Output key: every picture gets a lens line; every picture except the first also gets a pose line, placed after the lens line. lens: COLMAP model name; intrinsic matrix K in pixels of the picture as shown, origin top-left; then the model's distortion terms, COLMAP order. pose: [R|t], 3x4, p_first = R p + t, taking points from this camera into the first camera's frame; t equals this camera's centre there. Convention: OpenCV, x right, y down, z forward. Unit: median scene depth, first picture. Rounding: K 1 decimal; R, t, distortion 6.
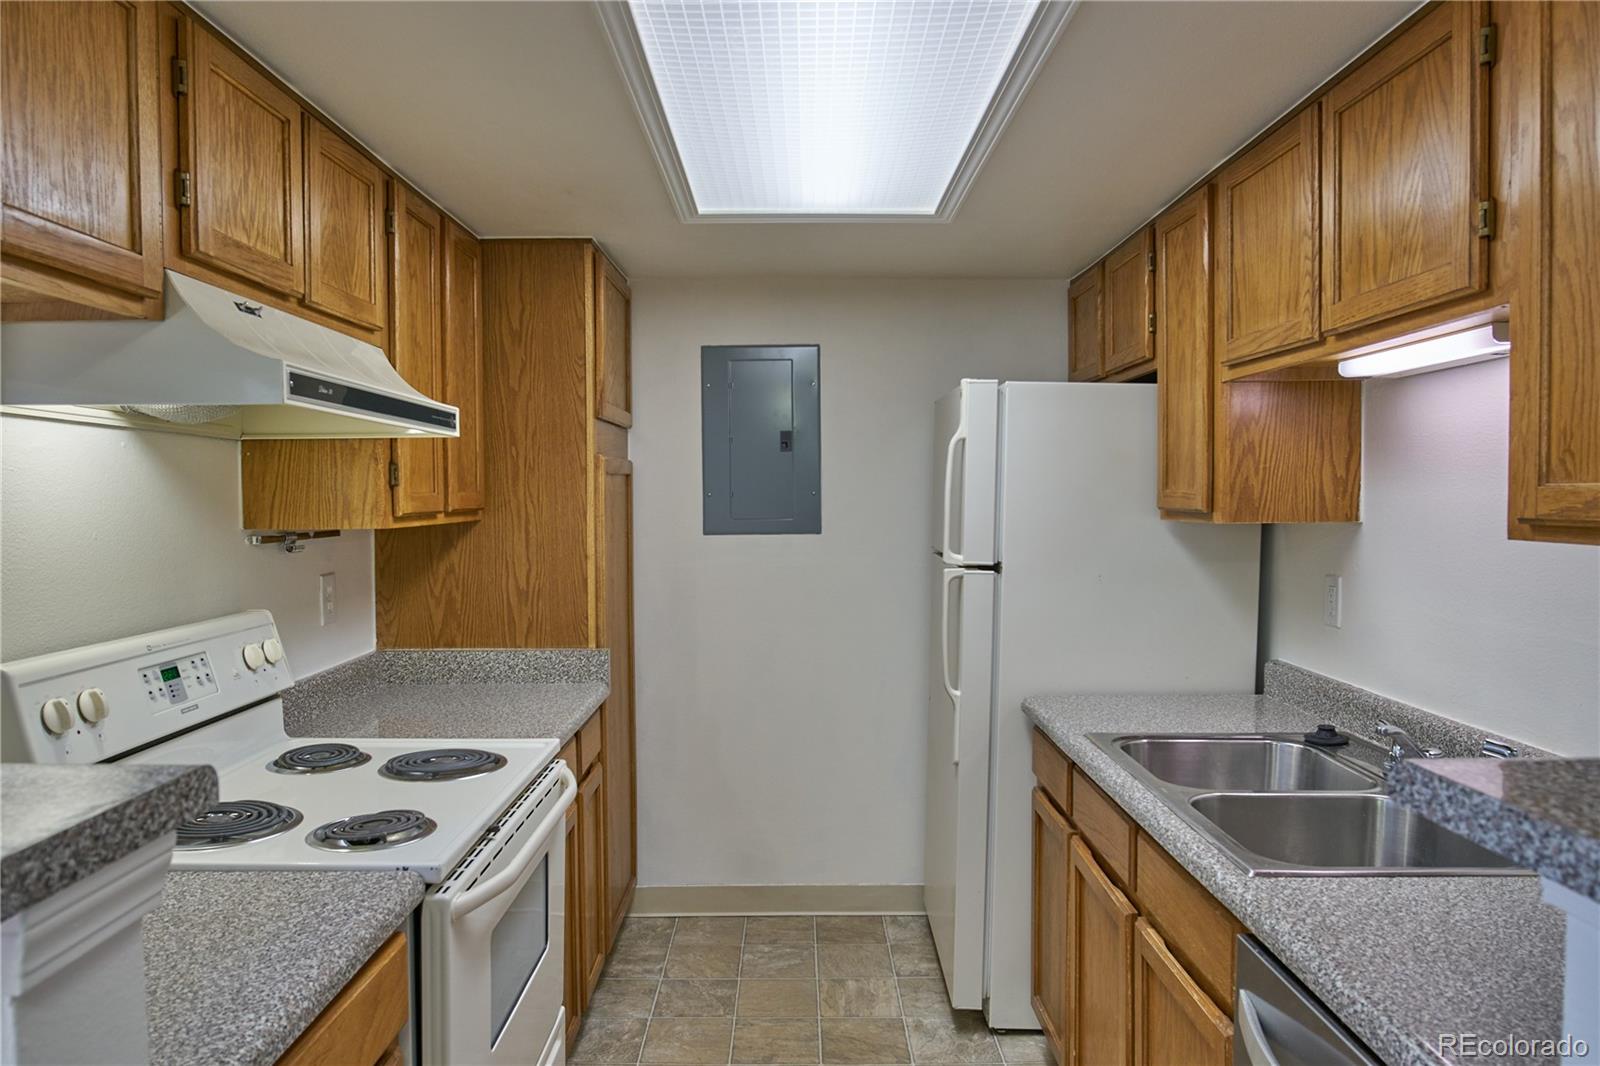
lens RADIAL K [[1060.7, 0, 790.5], [0, 1060.7, 536.5], [0, 0, 1]] dist [-0.009503, 0.000928]
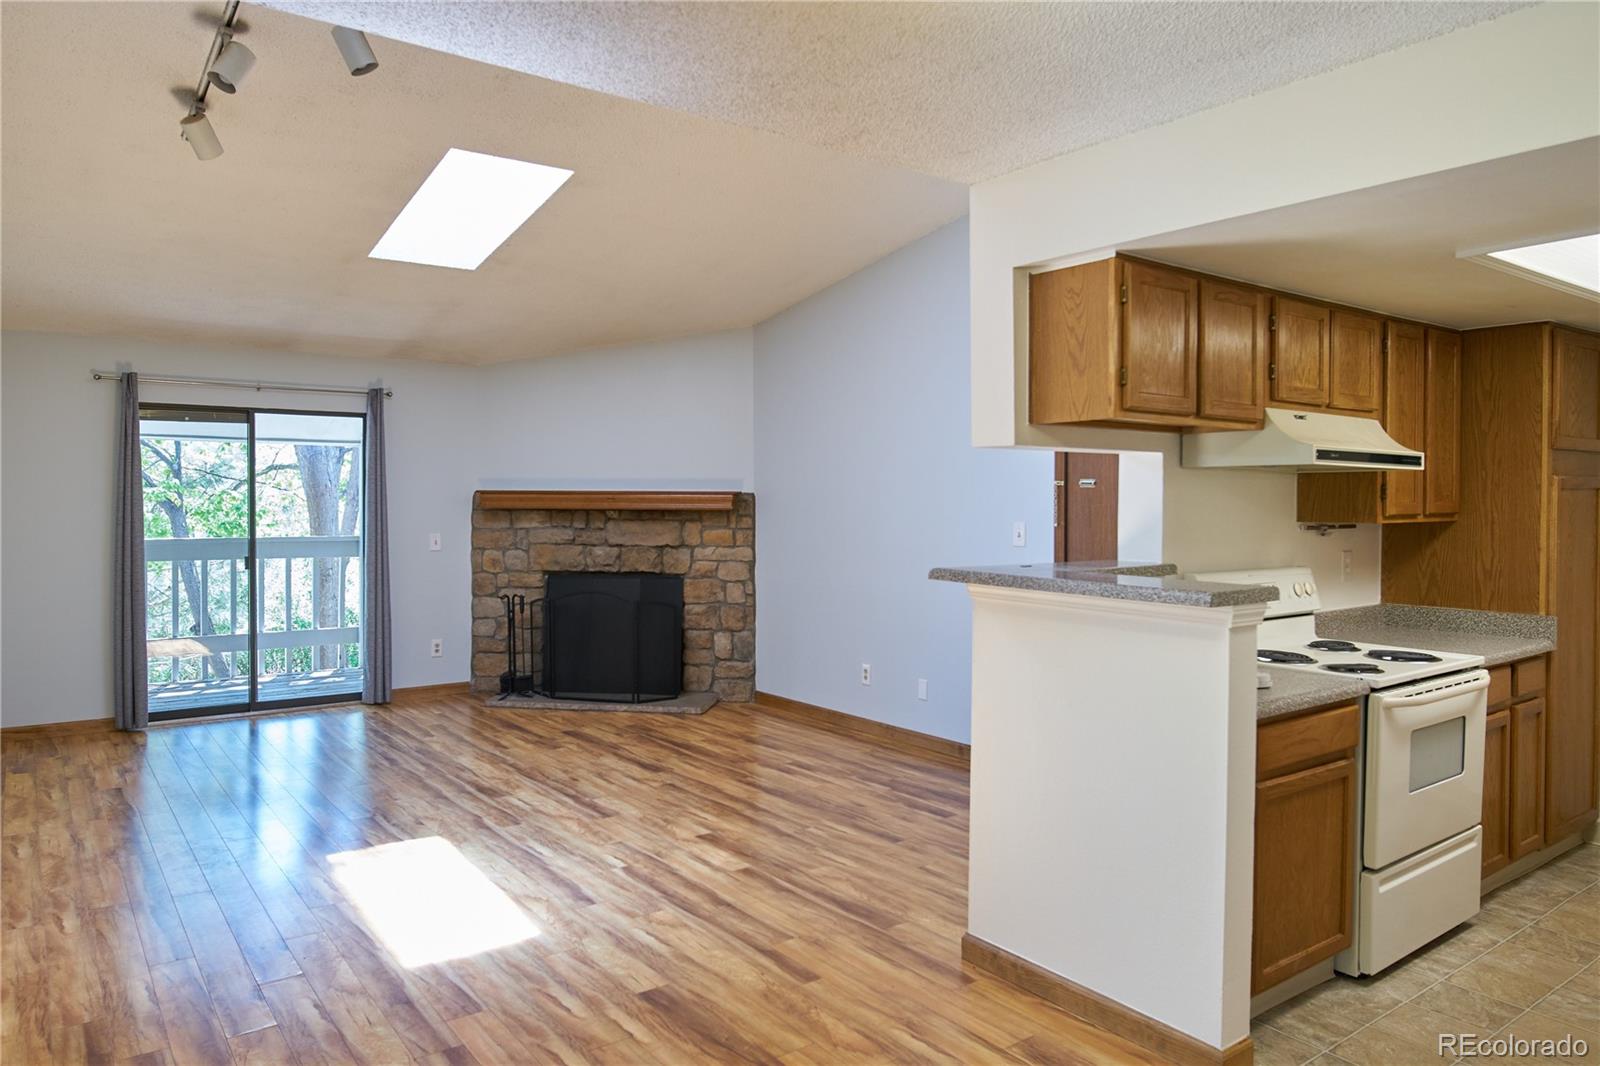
lens RADIAL K [[1060.6, 0, 796.3], [0, 1060.6, 516.4], [0, 0, 1]] dist [-0.019079, 0.007177]
pose [[0.596964, 0.018745, -0.802049, 0.437419], [-0.035362, 0.999370, -0.002964, 0.019905], [0.801488, 0.030132, 0.597251, -0.796724]]
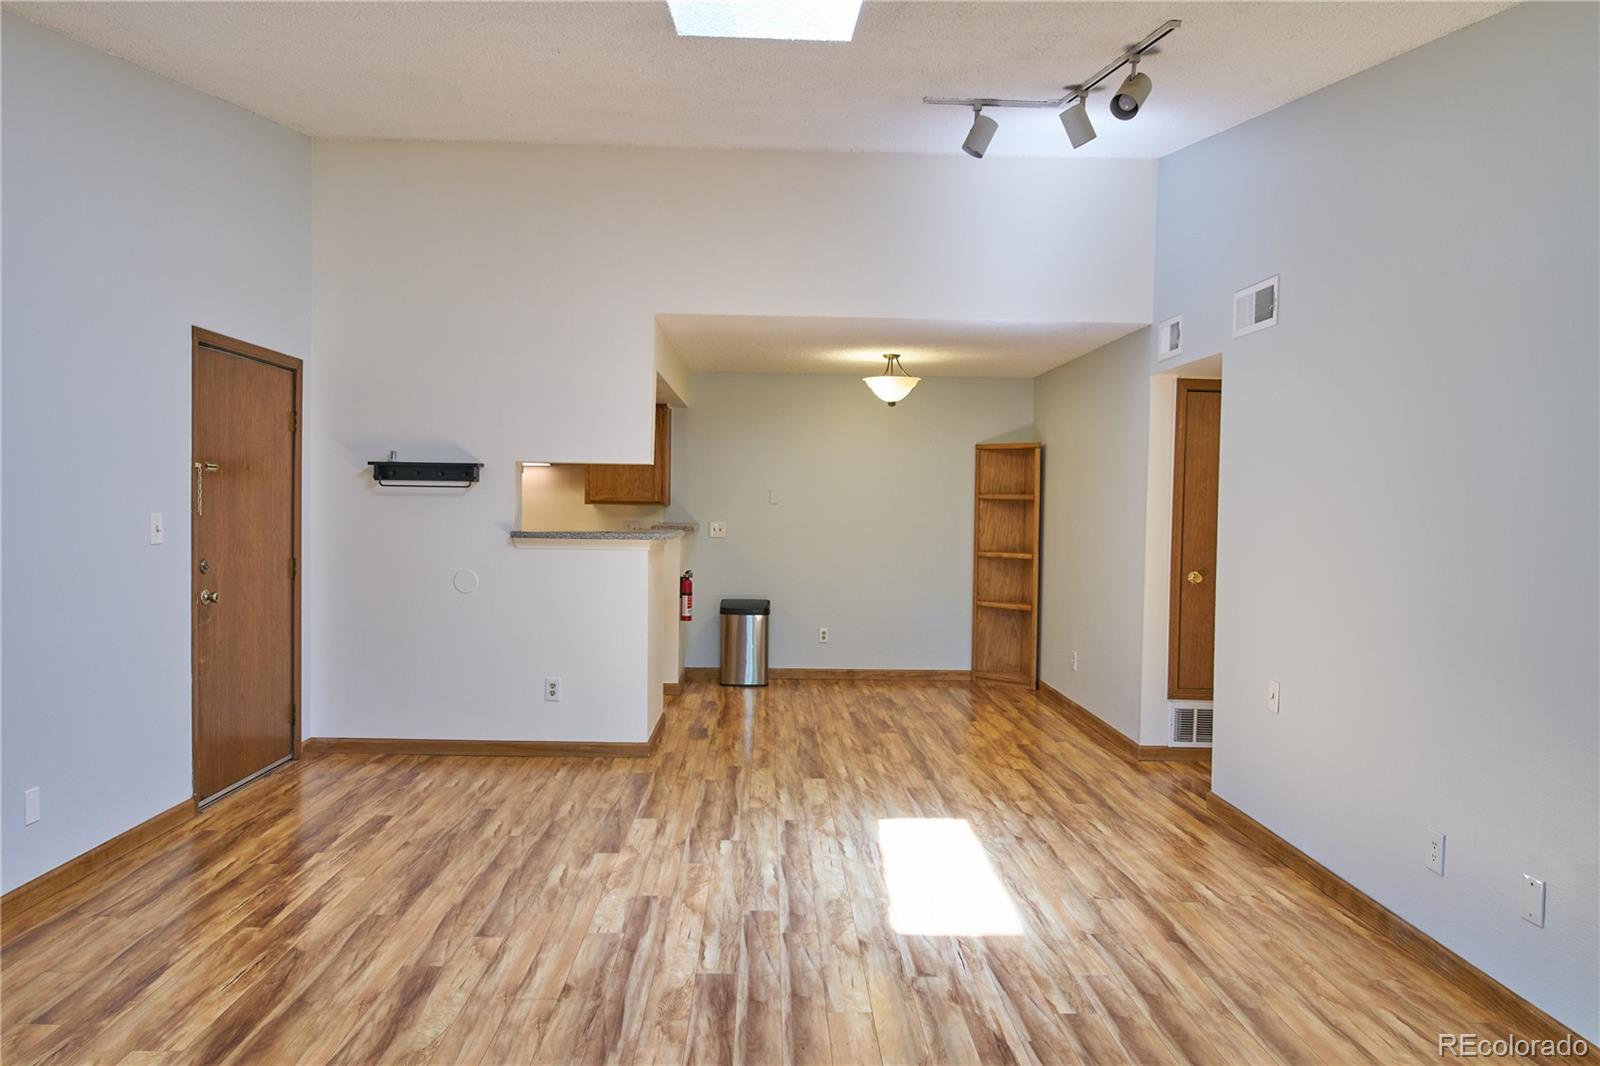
lens RADIAL K [[1047.7, 0, 795.6], [0, 1047.7, 534.6], [0, 0, 1]] dist [-0.019847, 0.005551]
pose [[-0.029553, -0.028088, 0.999169, -3.172117], [0.020507, 0.999378, 0.028700, 0.017087], [-0.999353, 0.021338, -0.028958, 0.005356]]
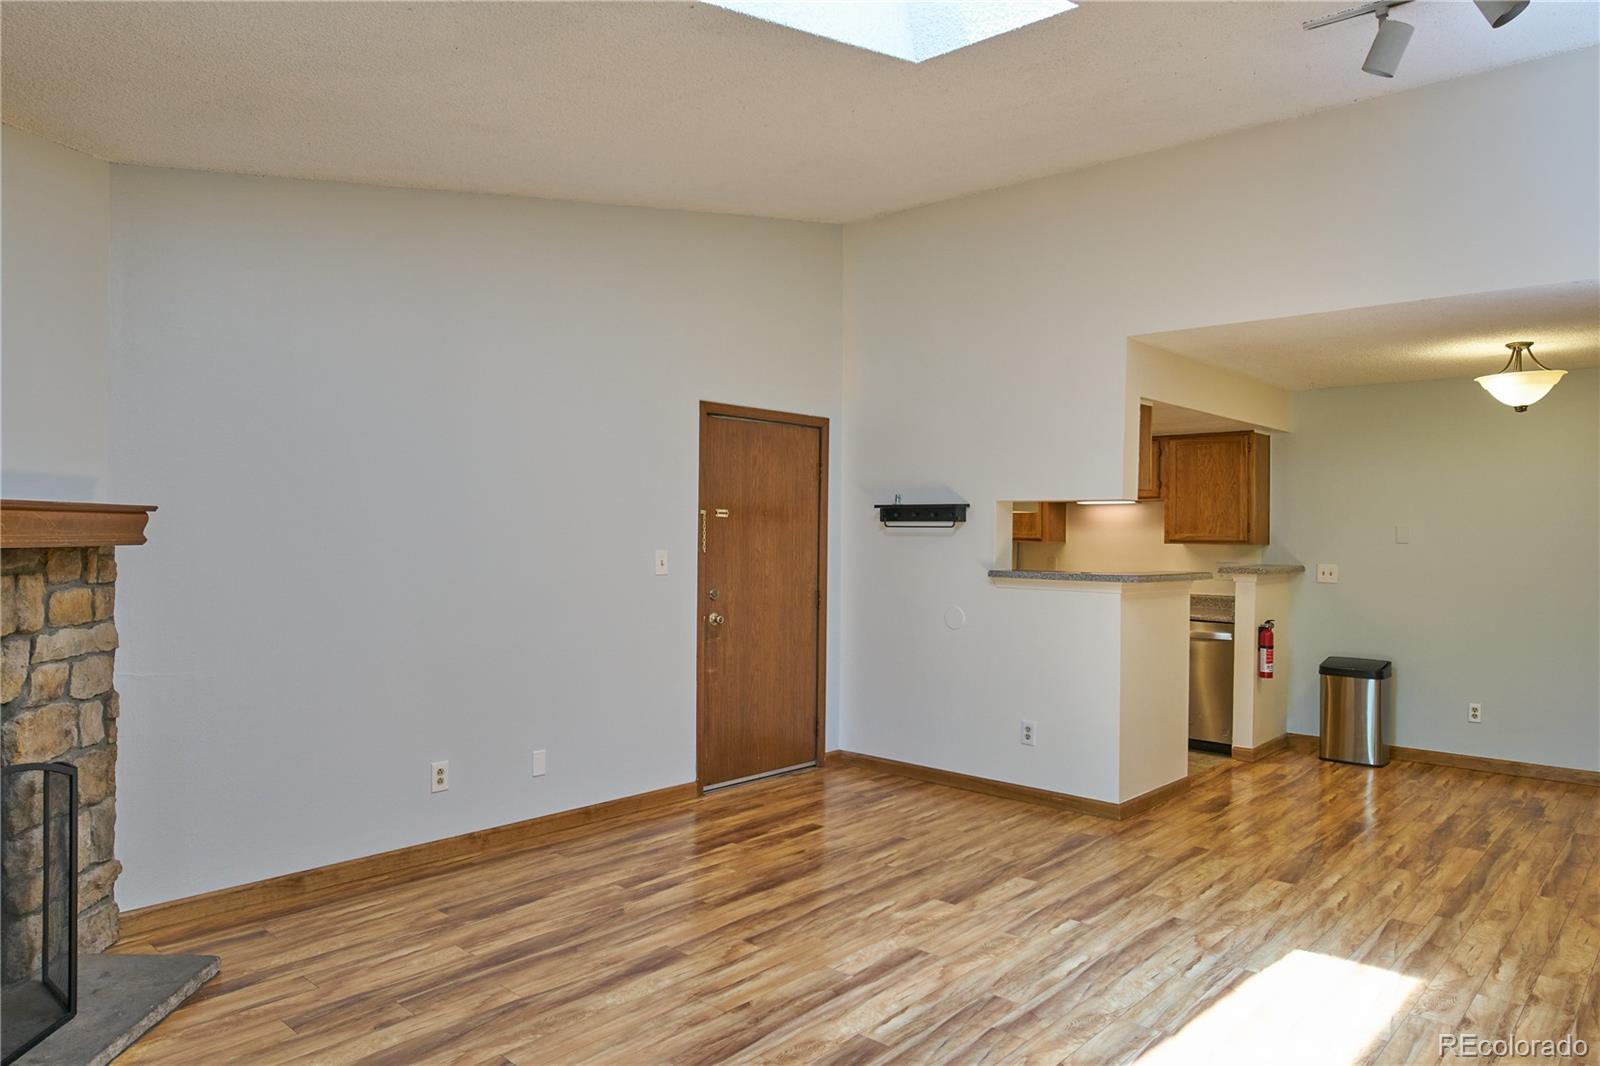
lens RADIAL K [[1047.7, 0, 795.6], [0, 1047.7, 534.6], [0, 0, 1]] dist [-0.019847, 0.005551]
pose [[0.672042, 0.007257, 0.740477, -2.833752], [0.015161, 0.999608, -0.023556, 0.033325], [-0.740357, 0.027057, 0.671669, -0.748069]]
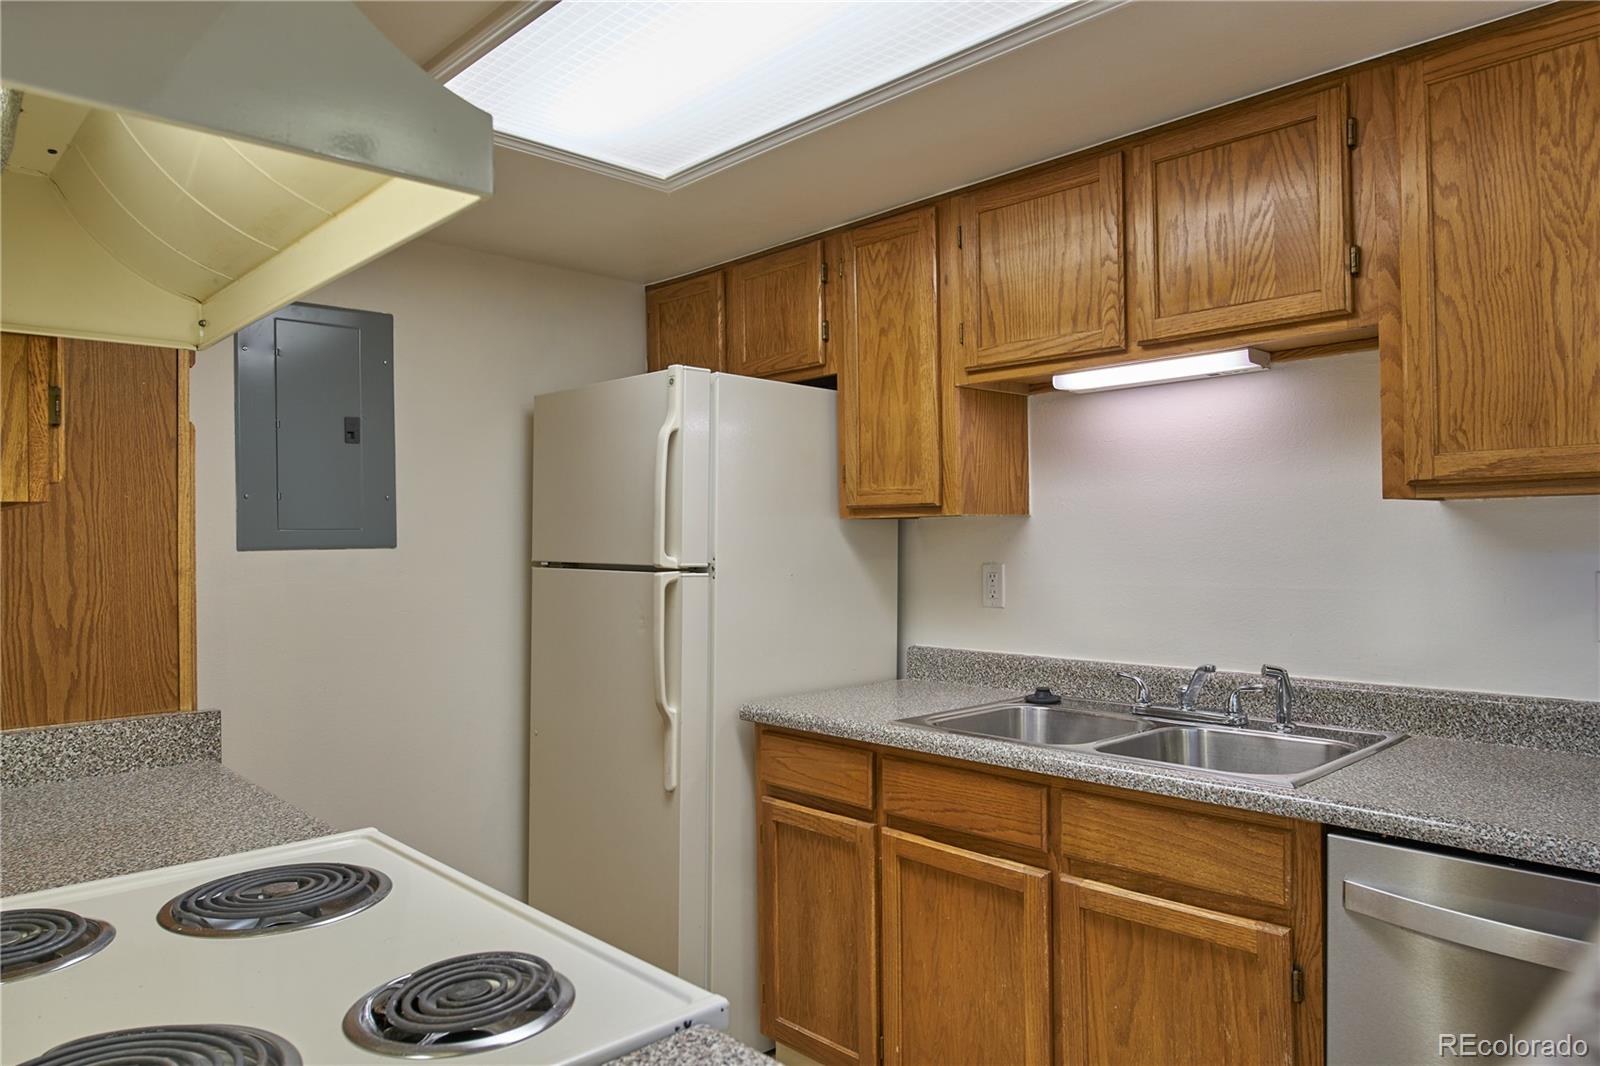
lens RADIAL K [[1060.7, 0, 790.5], [0, 1060.7, 536.5], [0, 0, 1]] dist [-0.009503, 0.000928]
pose [[0.723366, -0.001177, 0.690464, -0.491579], [0.035522, 0.998738, -0.035512, 0.044422], [-0.689550, 0.050215, 0.722495, 0.340190]]
